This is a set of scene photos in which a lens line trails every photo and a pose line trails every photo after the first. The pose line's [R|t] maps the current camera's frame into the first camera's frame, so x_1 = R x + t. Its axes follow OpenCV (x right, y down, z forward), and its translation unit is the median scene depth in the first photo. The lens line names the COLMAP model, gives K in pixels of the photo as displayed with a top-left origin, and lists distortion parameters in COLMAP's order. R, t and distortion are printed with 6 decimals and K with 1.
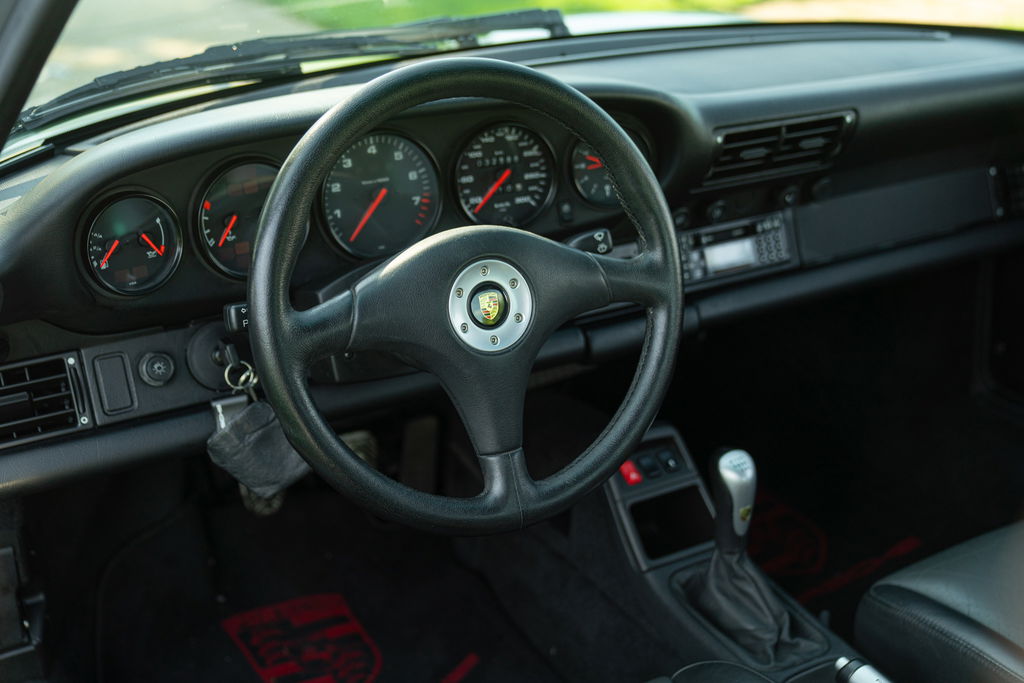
lens RADIAL K [[1181.7, 0, 514.7], [0, 1181.7, 343.6], [0, 0, 1]] dist [-0.008407, 0.000000]
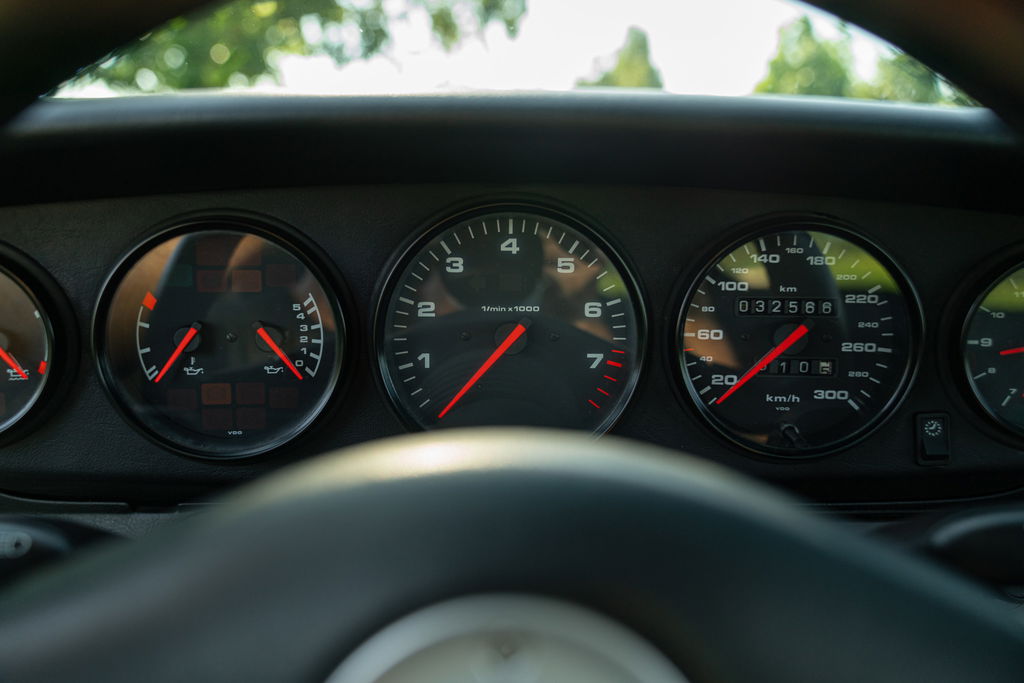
lens RADIAL K [[697.2, 0, 508.5], [0, 697.2, 330.6], [0, 0, 1]] dist [-0.034613, 0.002641]
pose [[0.878795, 0.119828, -0.461909, 0.018598], [-0.204472, 0.969153, -0.137597, -0.083606], [0.431173, 0.215367, 0.876189, 0.708241]]
